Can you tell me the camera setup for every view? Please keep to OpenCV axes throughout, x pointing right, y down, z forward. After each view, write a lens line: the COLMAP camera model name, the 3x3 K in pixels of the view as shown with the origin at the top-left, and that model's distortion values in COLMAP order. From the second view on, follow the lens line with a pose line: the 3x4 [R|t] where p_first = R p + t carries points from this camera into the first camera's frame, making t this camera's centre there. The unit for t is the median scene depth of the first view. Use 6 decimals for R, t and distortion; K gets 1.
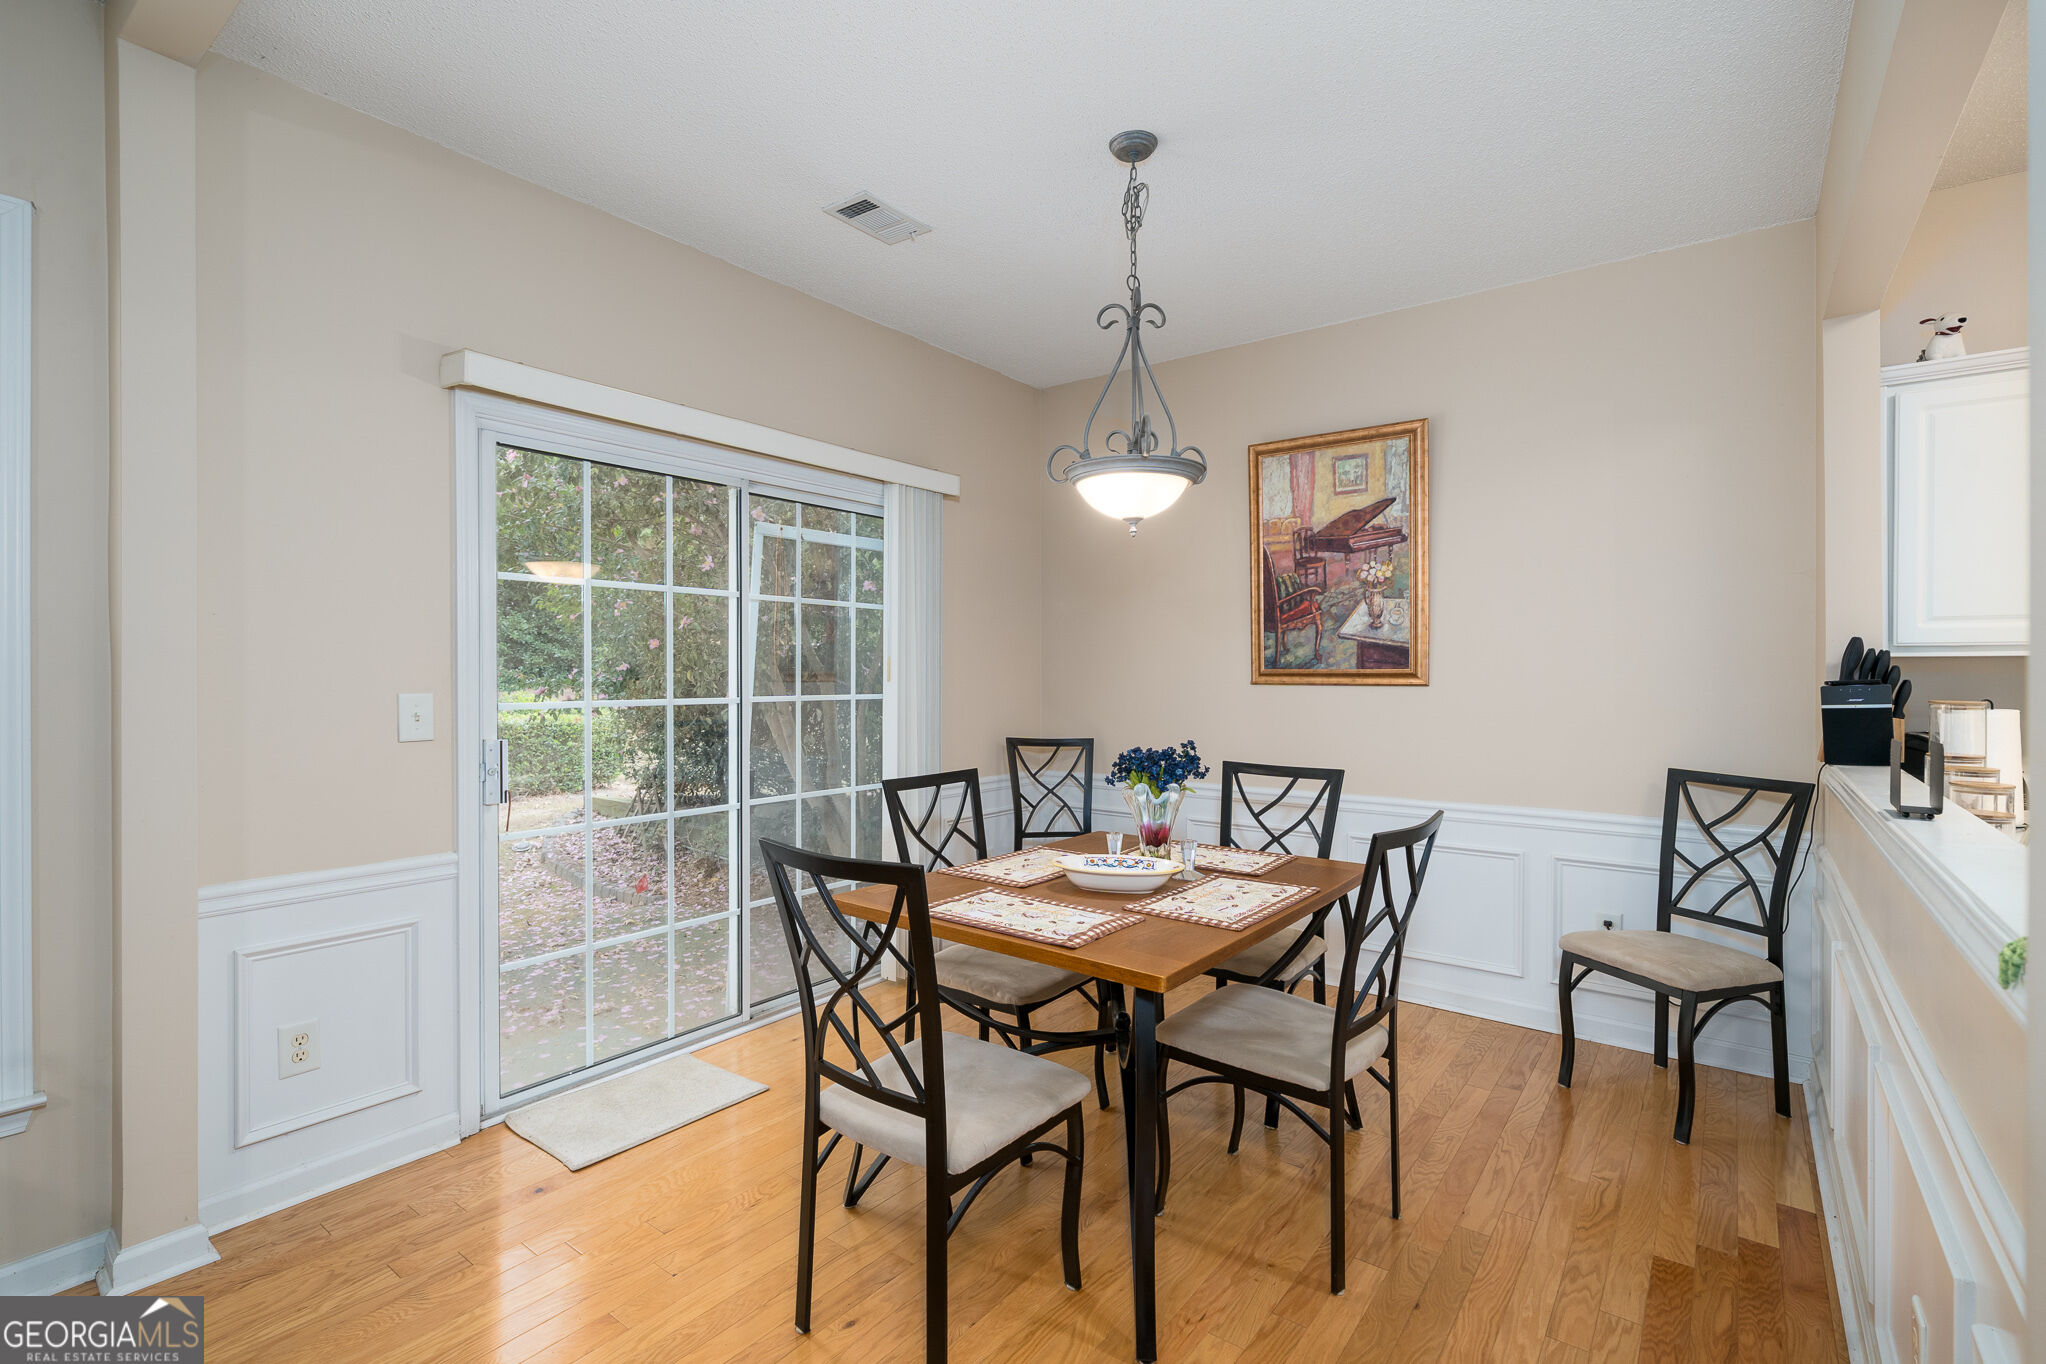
lens RADIAL K [[947.5, 0, 1029.0], [0, 947.5, 681.0], [0, 0, 1]] dist [0.002647, -0.000167]
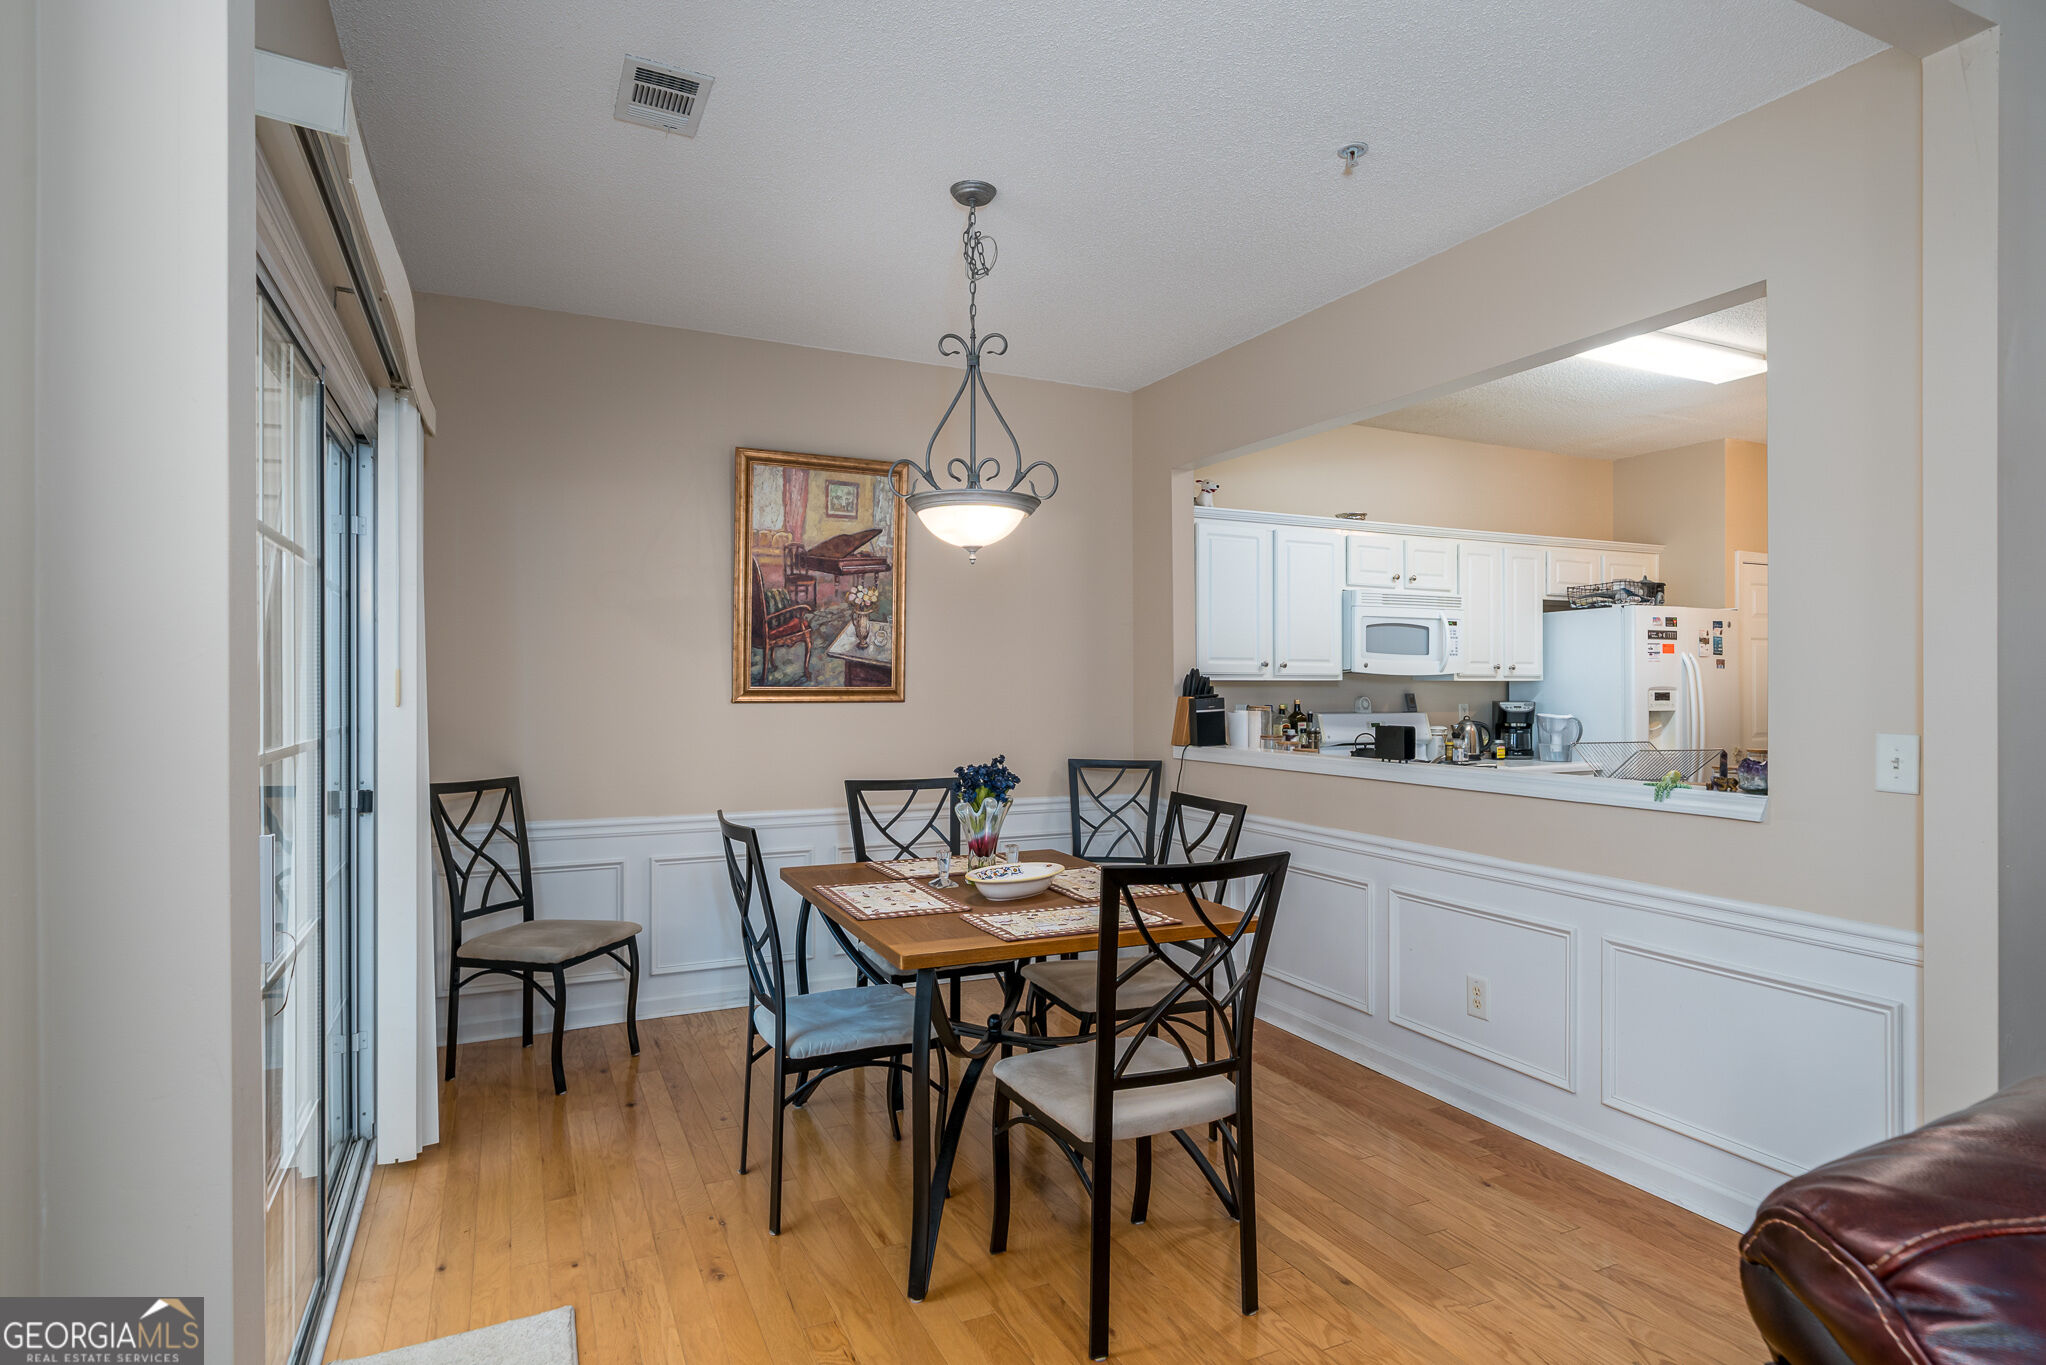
lens RADIAL K [[1071.9, 0, 1028.0], [0, 1071.9, 676.5], [0, 0, 1]] dist [-0.004646, 0.000959]
pose [[0.455303, 0.002154, 0.890334, -0.619331], [0.004632, 0.999978, -0.004788, -0.017388], [-0.890325, 0.006304, 0.455282, 0.283499]]
